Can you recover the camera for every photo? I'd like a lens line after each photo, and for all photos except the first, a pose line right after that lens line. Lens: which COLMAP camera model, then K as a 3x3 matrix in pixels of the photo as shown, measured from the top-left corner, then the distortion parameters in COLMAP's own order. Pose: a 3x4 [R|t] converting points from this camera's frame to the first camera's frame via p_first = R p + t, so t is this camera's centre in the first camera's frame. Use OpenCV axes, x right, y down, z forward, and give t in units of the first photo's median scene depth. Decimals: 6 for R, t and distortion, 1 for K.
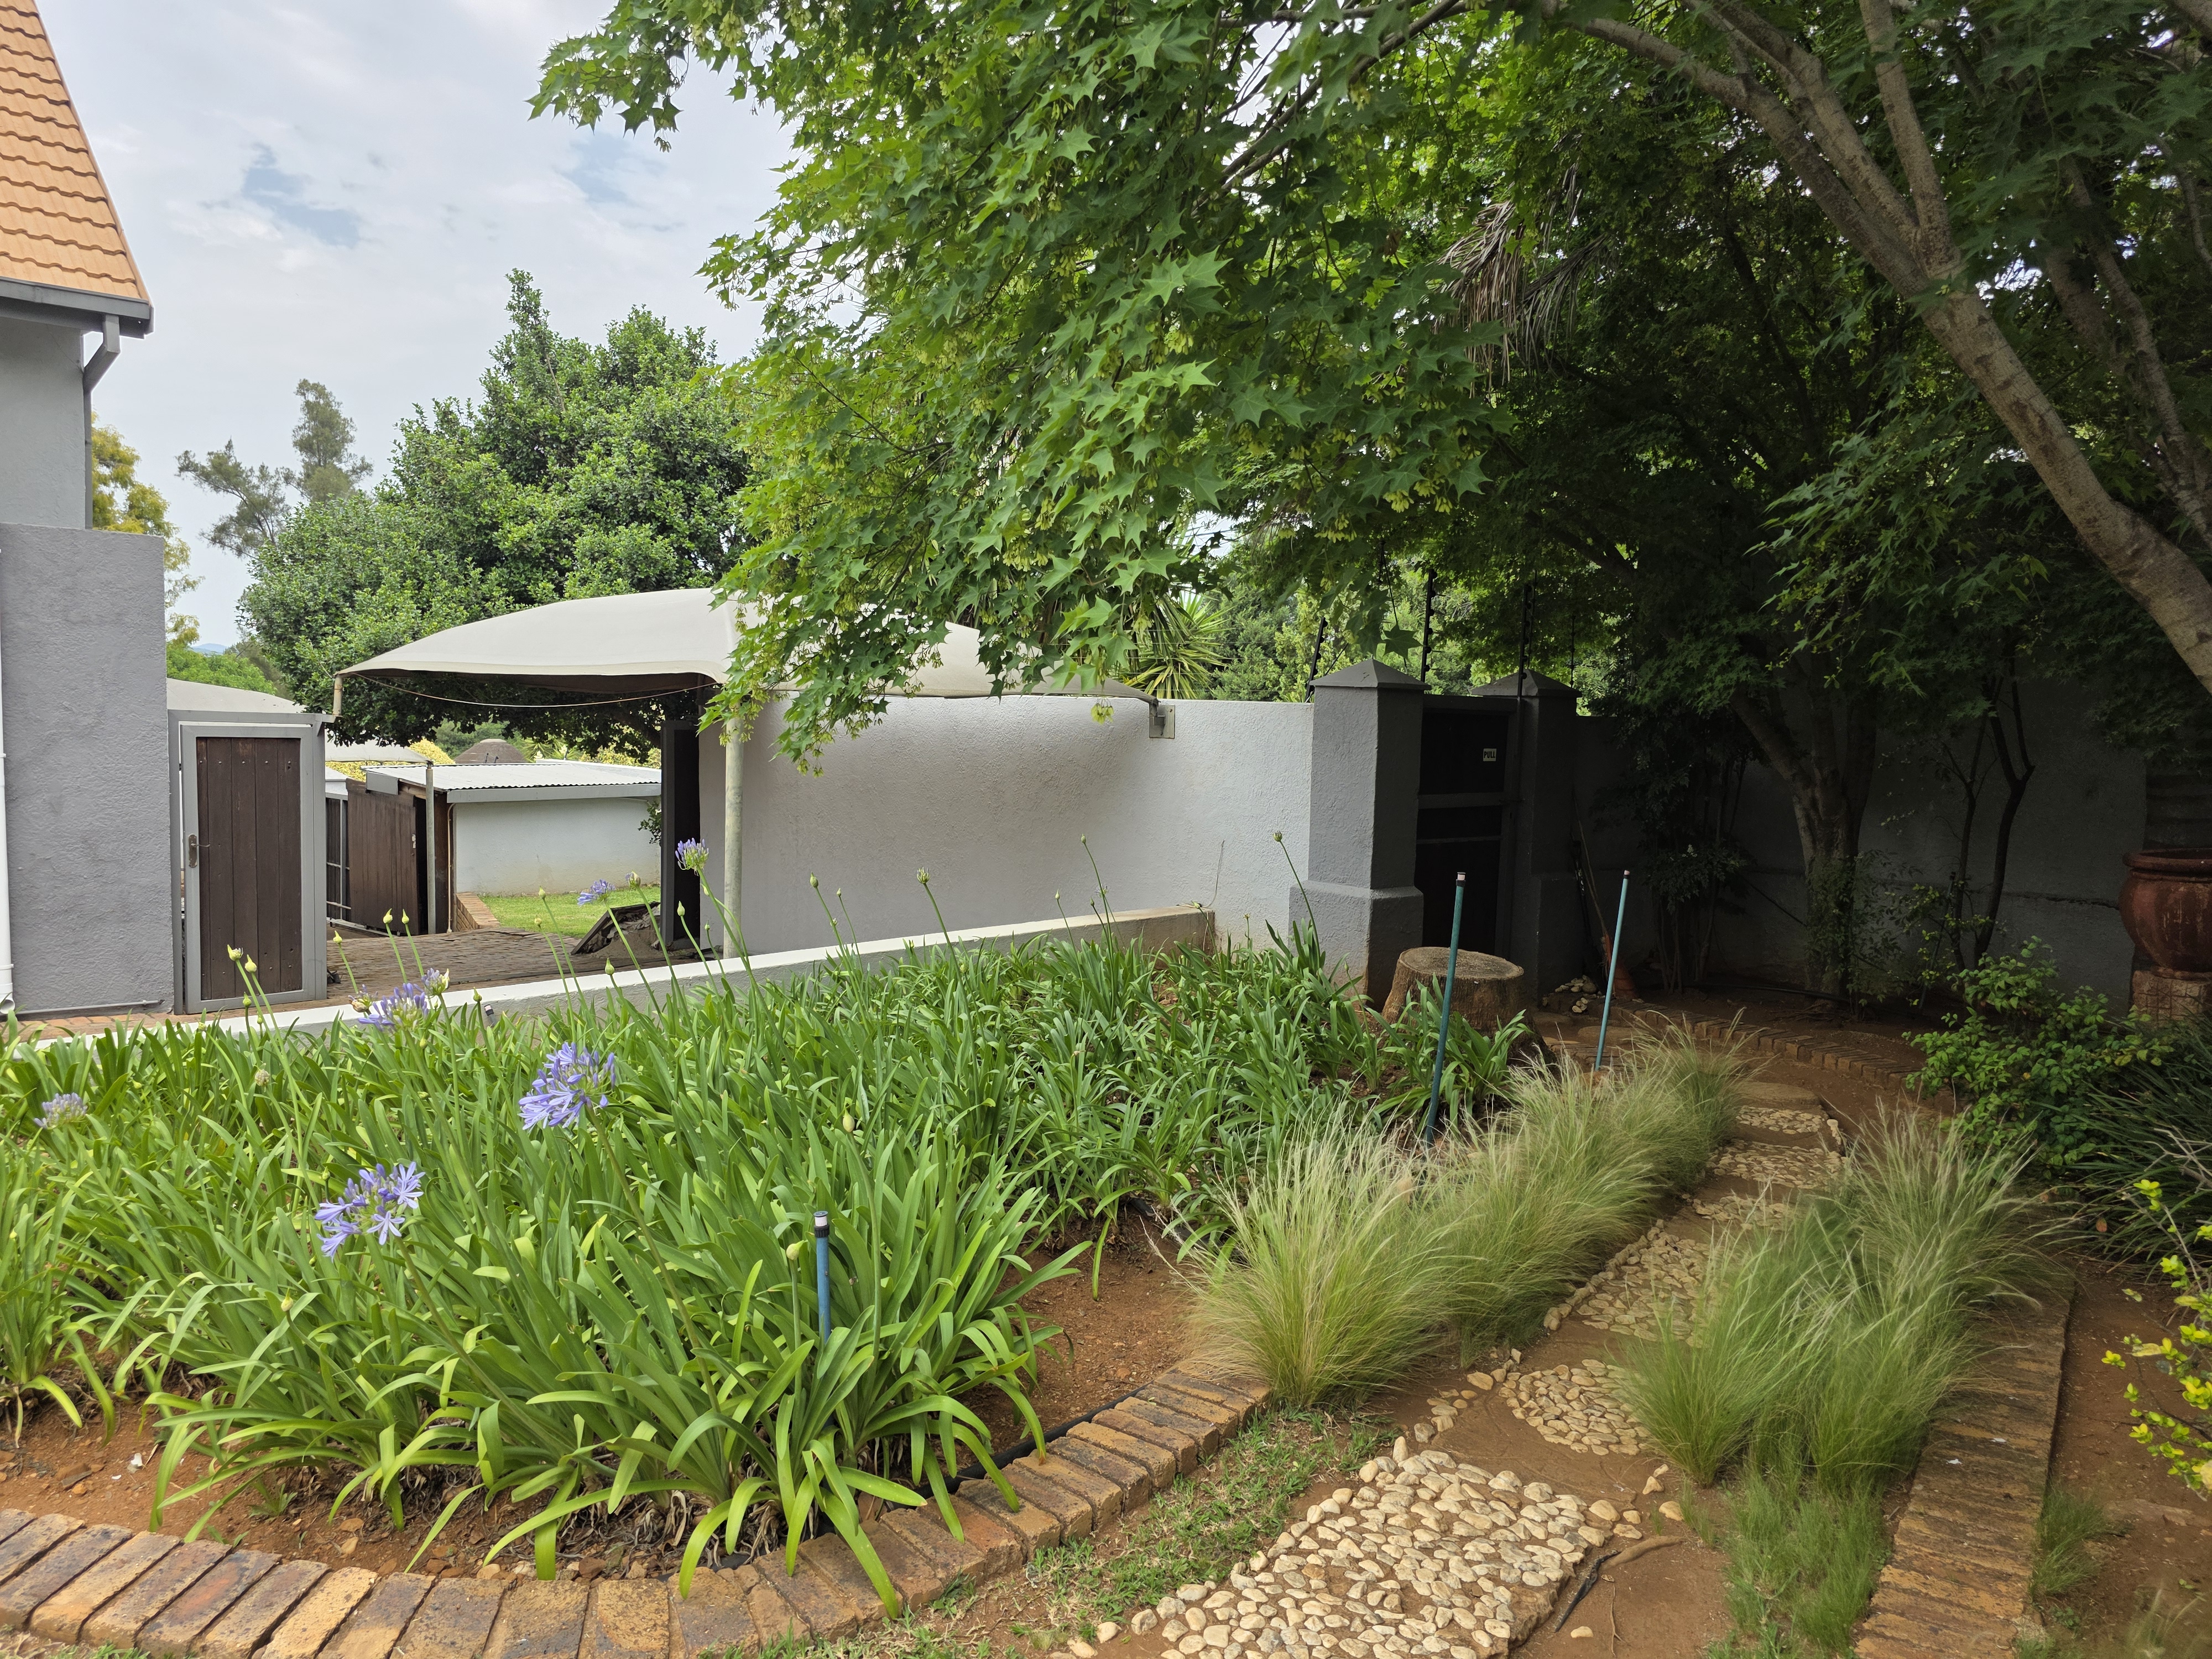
lens RADIAL K [[1477.4, 0, 1093.8], [0, 1477.4, 825.8], [0, 0, 1]] dist [0.065486, -0.059135]
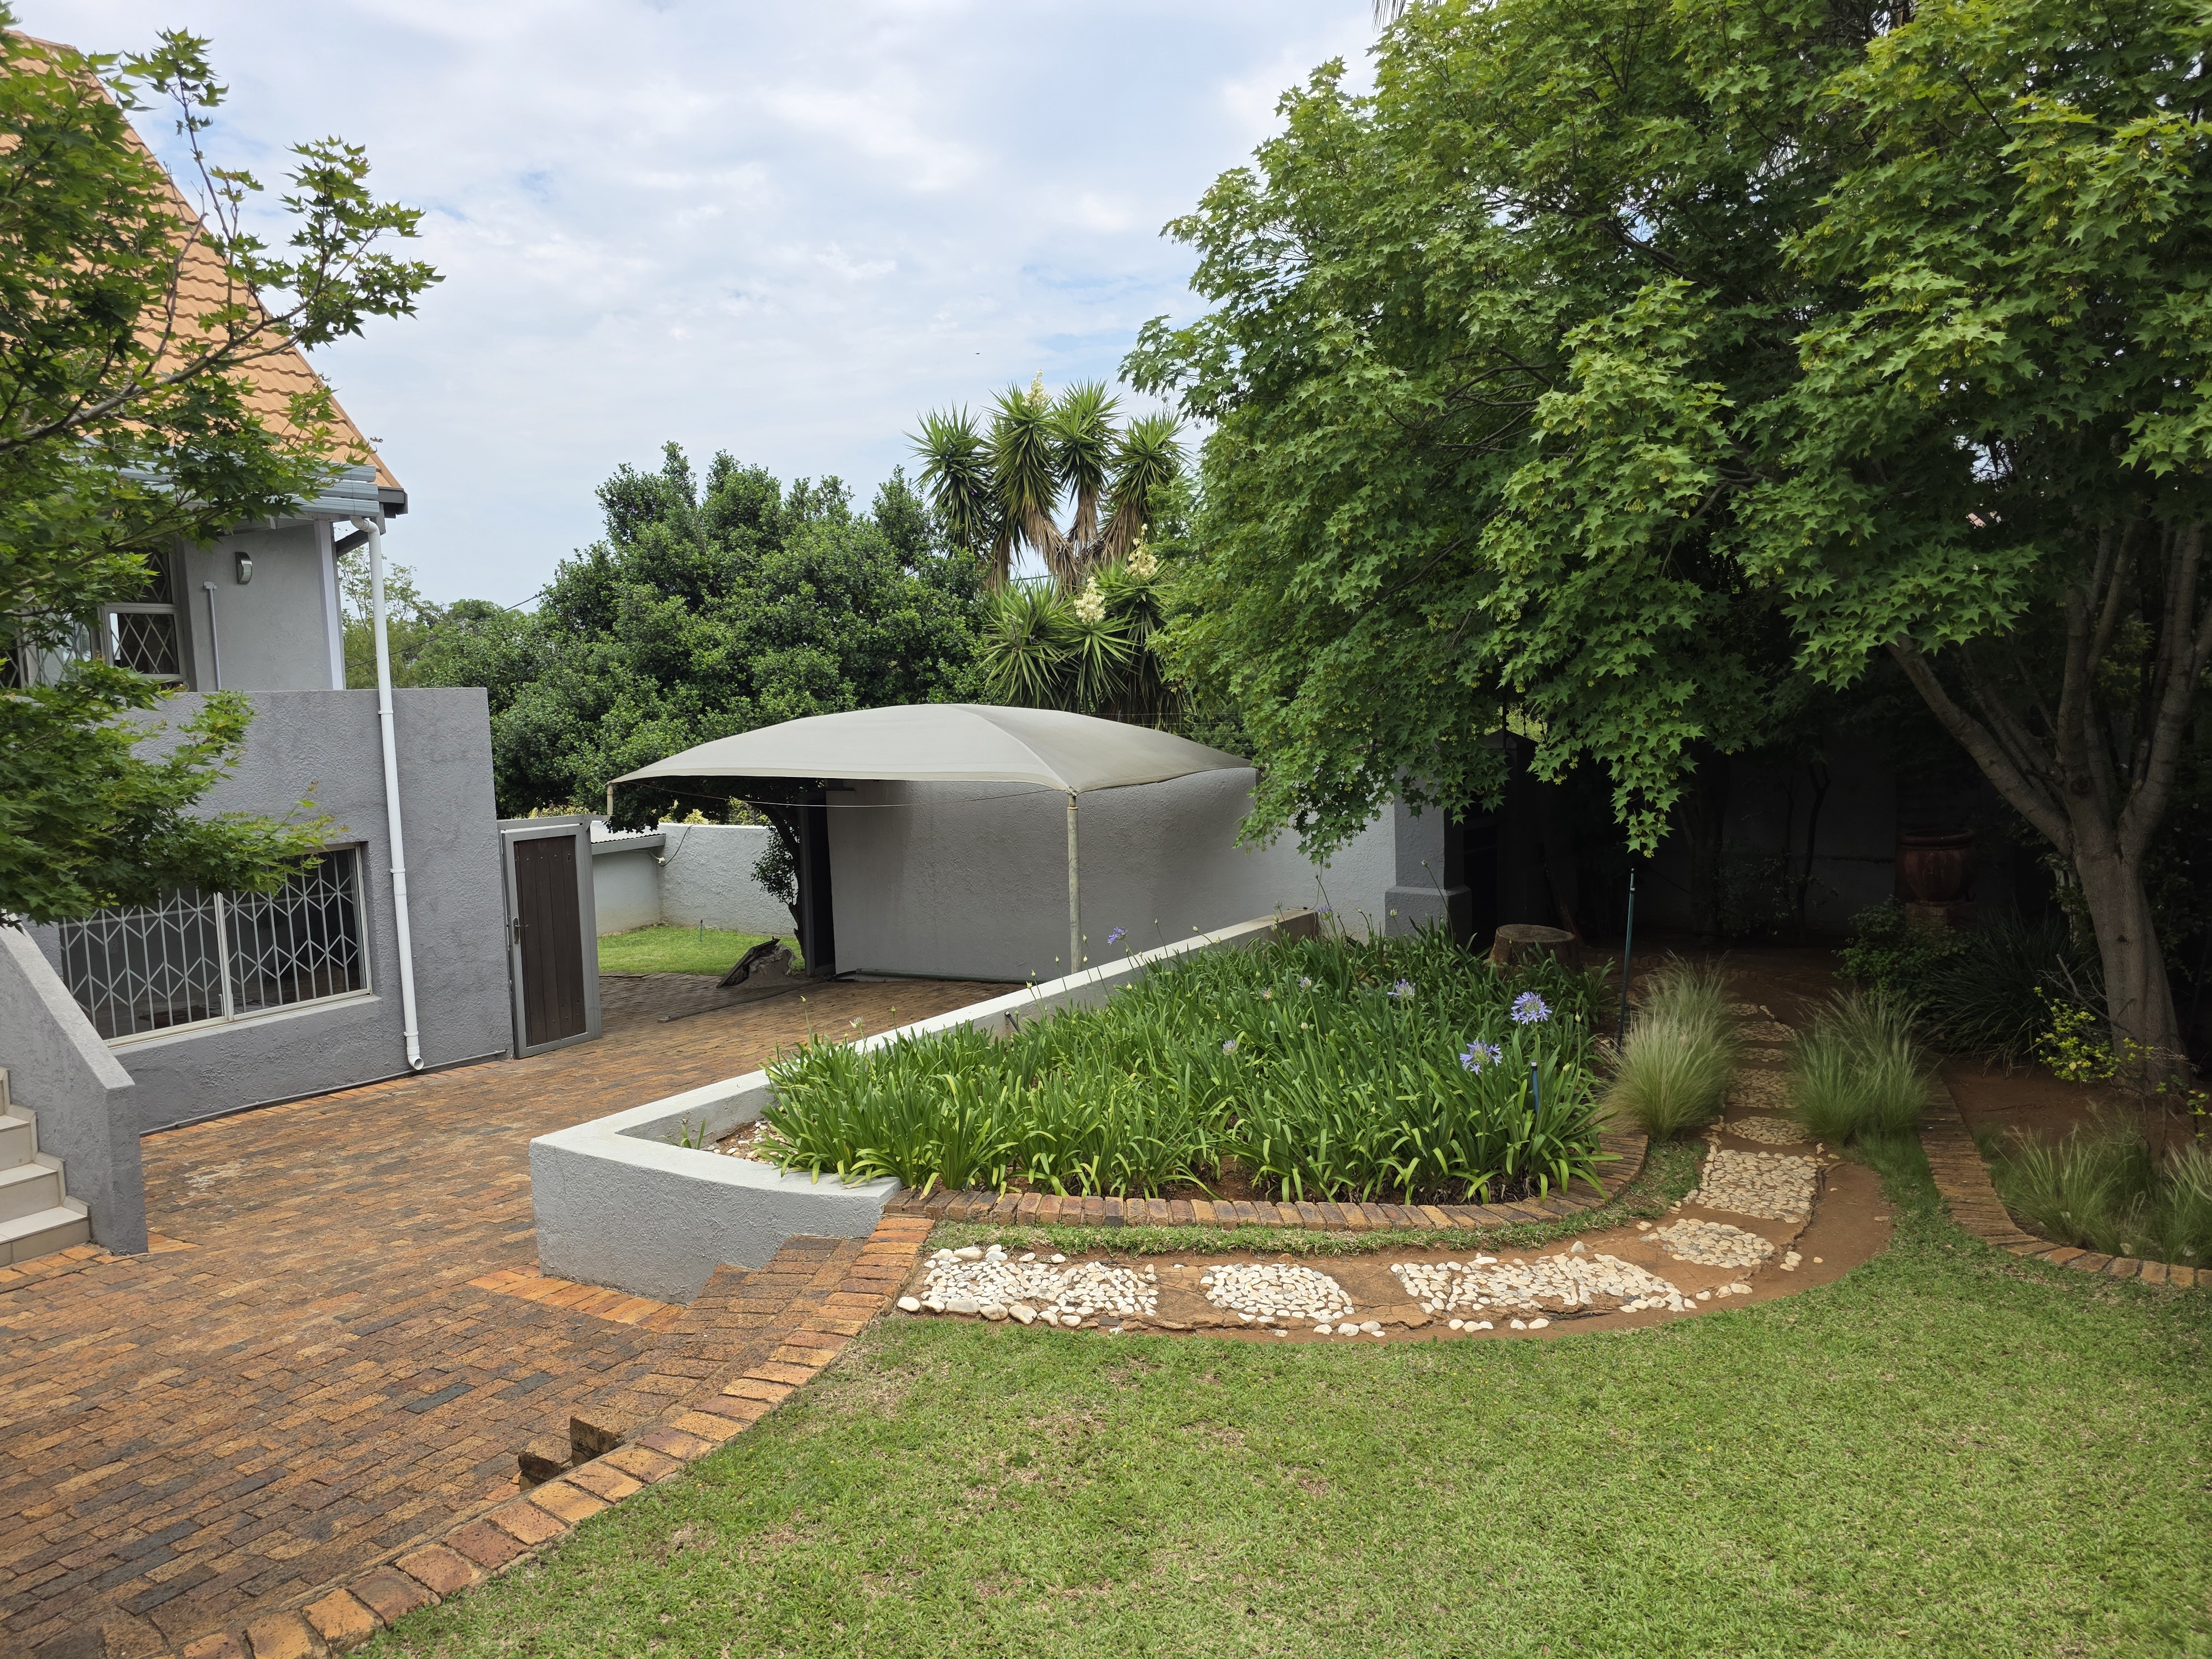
lens RADIAL K [[1477.4, 0, 1090.7], [0, 1477.4, 830.4], [0, 0, 1]] dist [0.065486, -0.059135]
pose [[0.980280, -0.074618, 0.182984, -0.516384], [0.072437, 0.997200, 0.018582, -0.084042], [-0.183858, -0.004961, 0.982940, -0.495247]]
